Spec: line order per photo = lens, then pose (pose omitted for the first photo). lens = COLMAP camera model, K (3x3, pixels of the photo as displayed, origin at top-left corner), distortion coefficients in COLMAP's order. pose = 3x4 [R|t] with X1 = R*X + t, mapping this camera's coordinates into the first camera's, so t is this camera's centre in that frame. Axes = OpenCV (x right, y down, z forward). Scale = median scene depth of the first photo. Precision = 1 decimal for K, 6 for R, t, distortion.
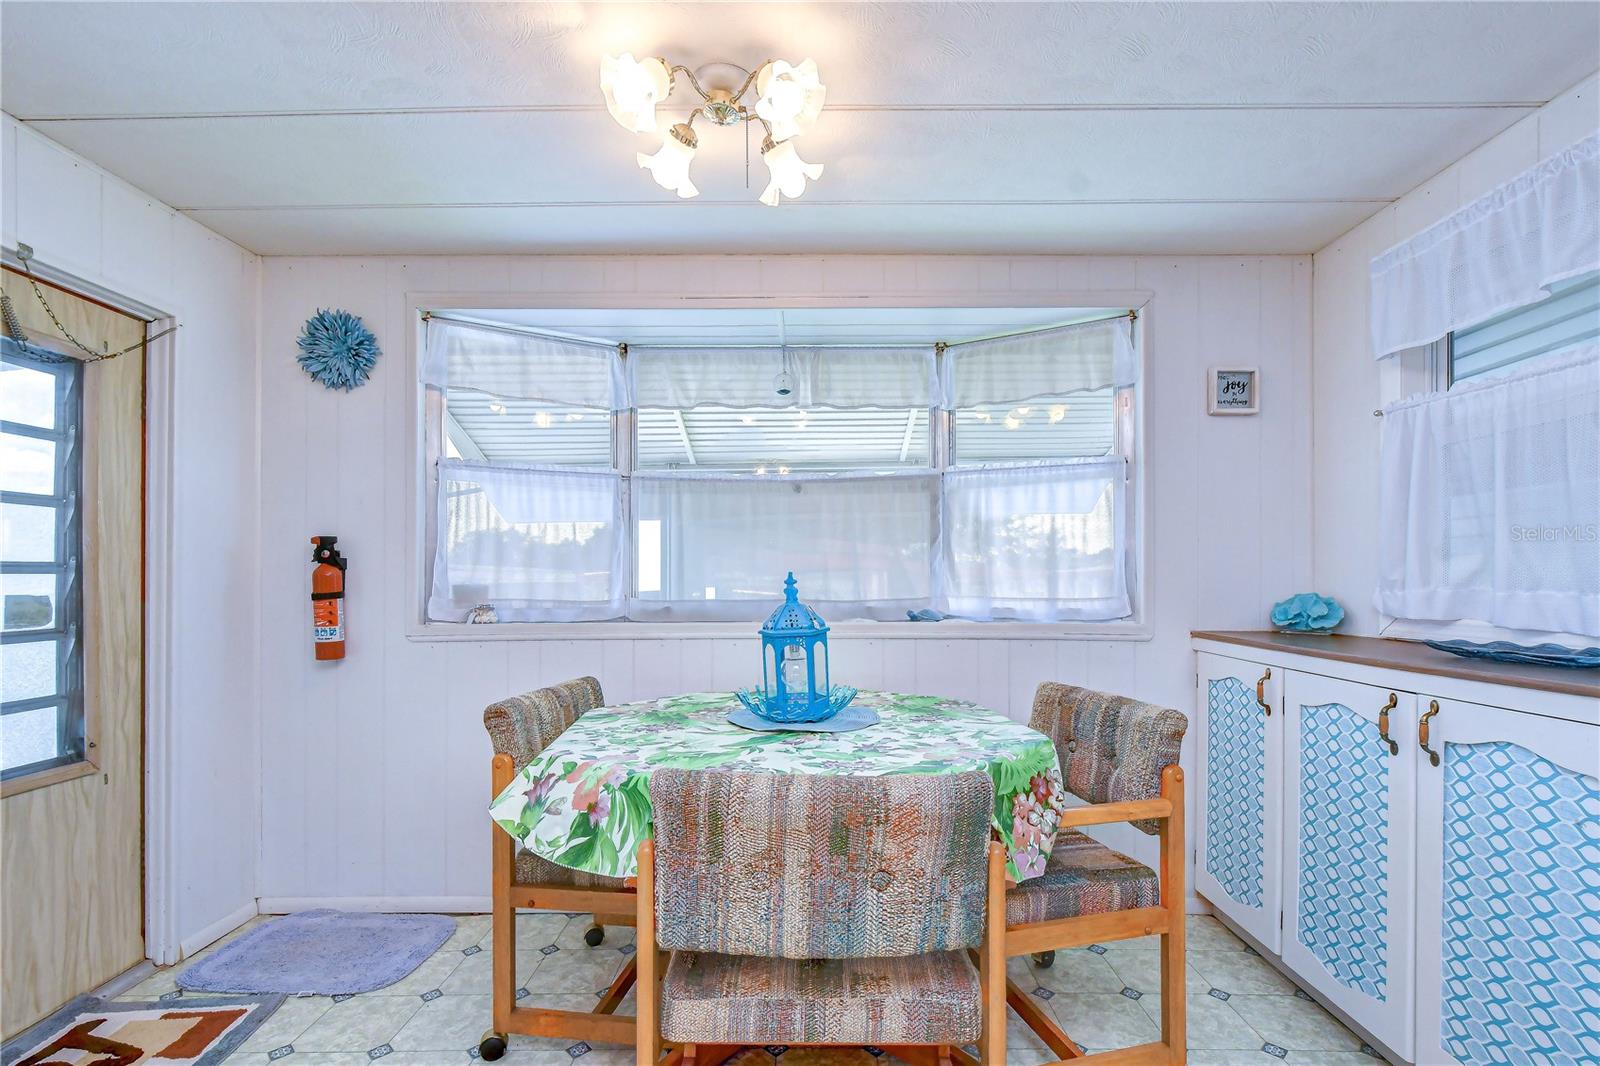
lens RADIAL K [[710.4, 0, 801.1], [0, 710.4, 590.1], [0, 0, 1]] dist [-0.001178, -0.000297]
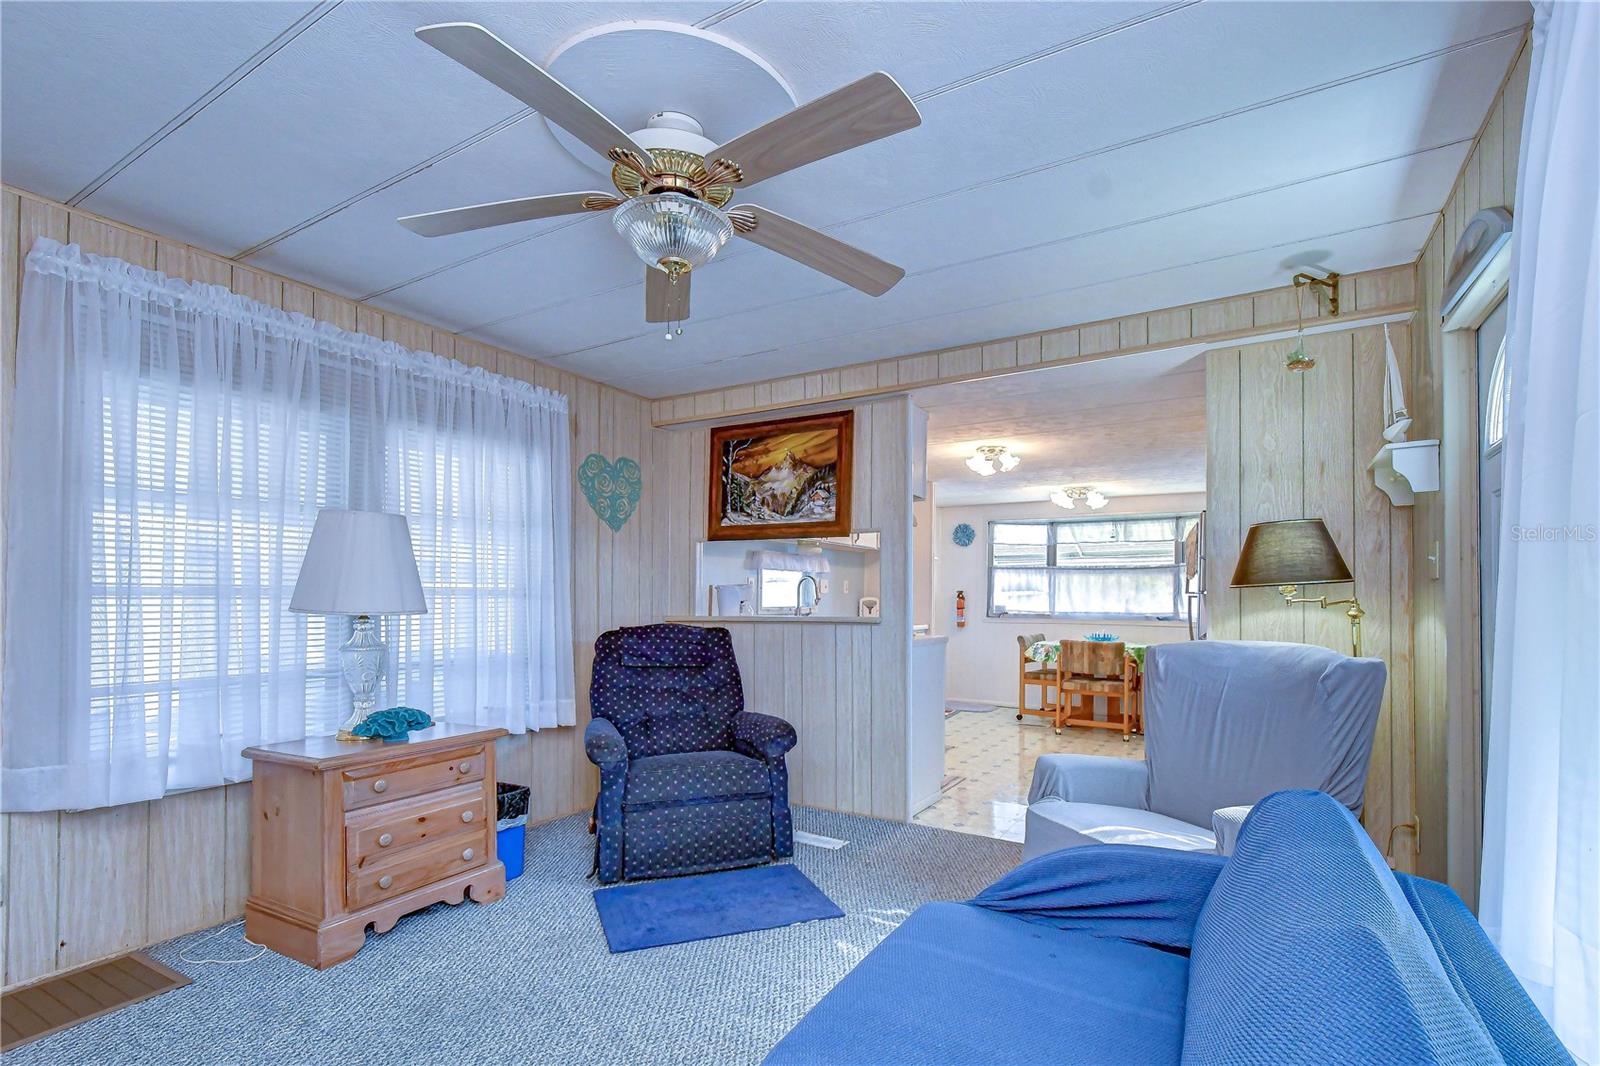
lens RADIAL K [[726.0, 0, 799.9], [0, 726.0, 595.7], [0, 0, 1]] dist [0.000181, -0.000481]
pose [[0.851237, 0.007869, -0.524723, 0.586089], [-0.016859, 0.999782, -0.012357, 0.004924], [0.524511, 0.019365, 0.851184, -2.784793]]
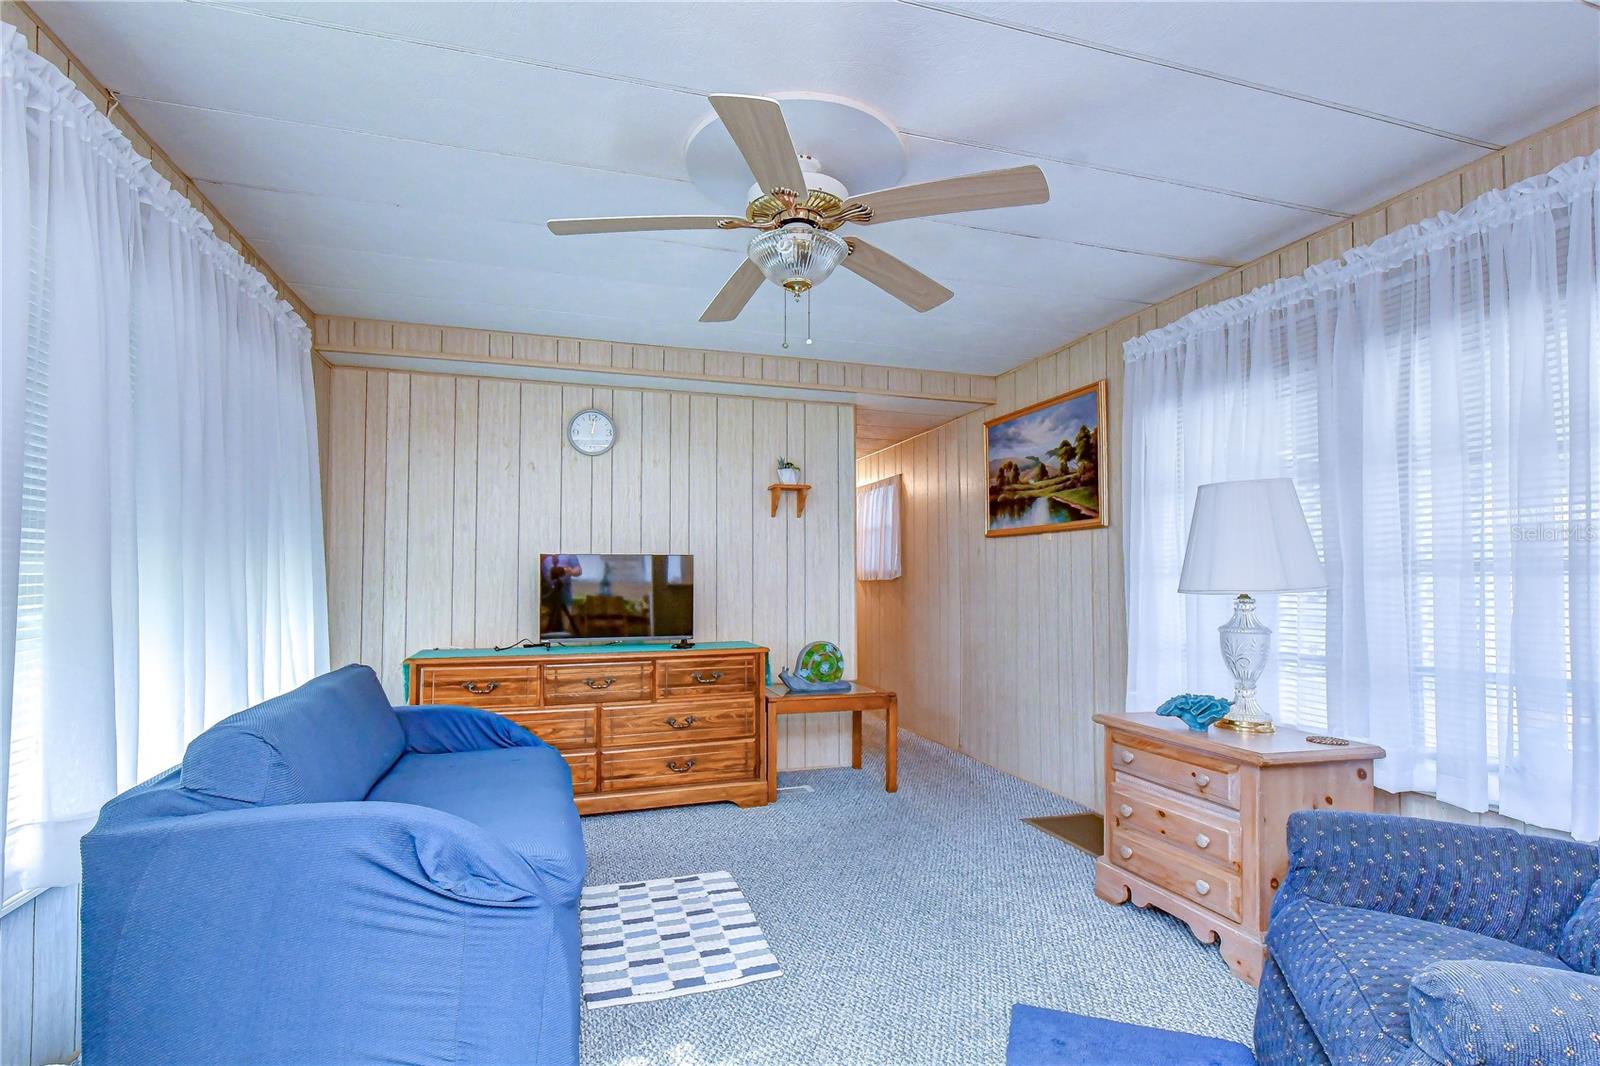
lens RADIAL K [[737.6, 0, 789.3], [0, 737.6, 555.0], [0, 0, 1]] dist [-0.001175, -0.000128]
pose [[-0.950689, -0.002466, -0.310136, 0.306700], [0.003035, 0.999847, -0.017253, -0.009758], [0.310131, -0.017344, -0.950536, -1.080095]]
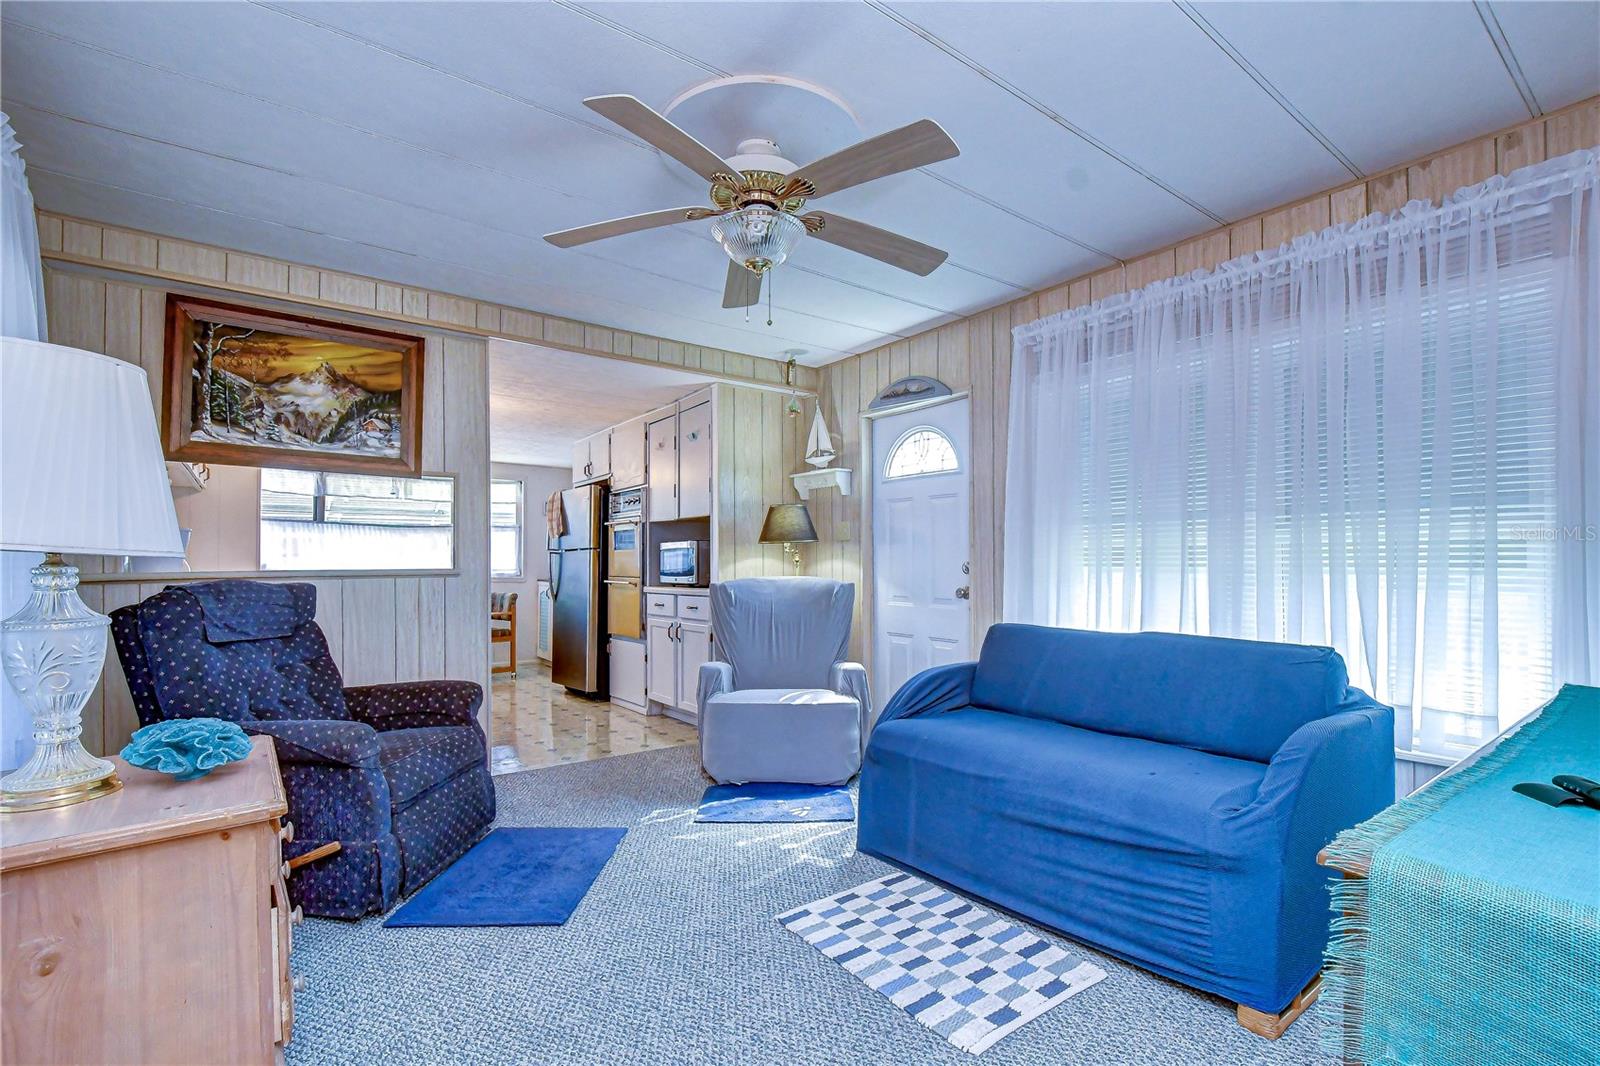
lens RADIAL K [[741.1, 0, 806.7], [0, 741.1, 567.6], [0, 0, 1]] dist [-0.020862, -0.000505]
pose [[0.796958, 0.005067, 0.604014, -0.651939], [0.002258, 0.999933, -0.011369, 0.055455], [-0.604031, 0.010424, 0.796893, -3.027127]]
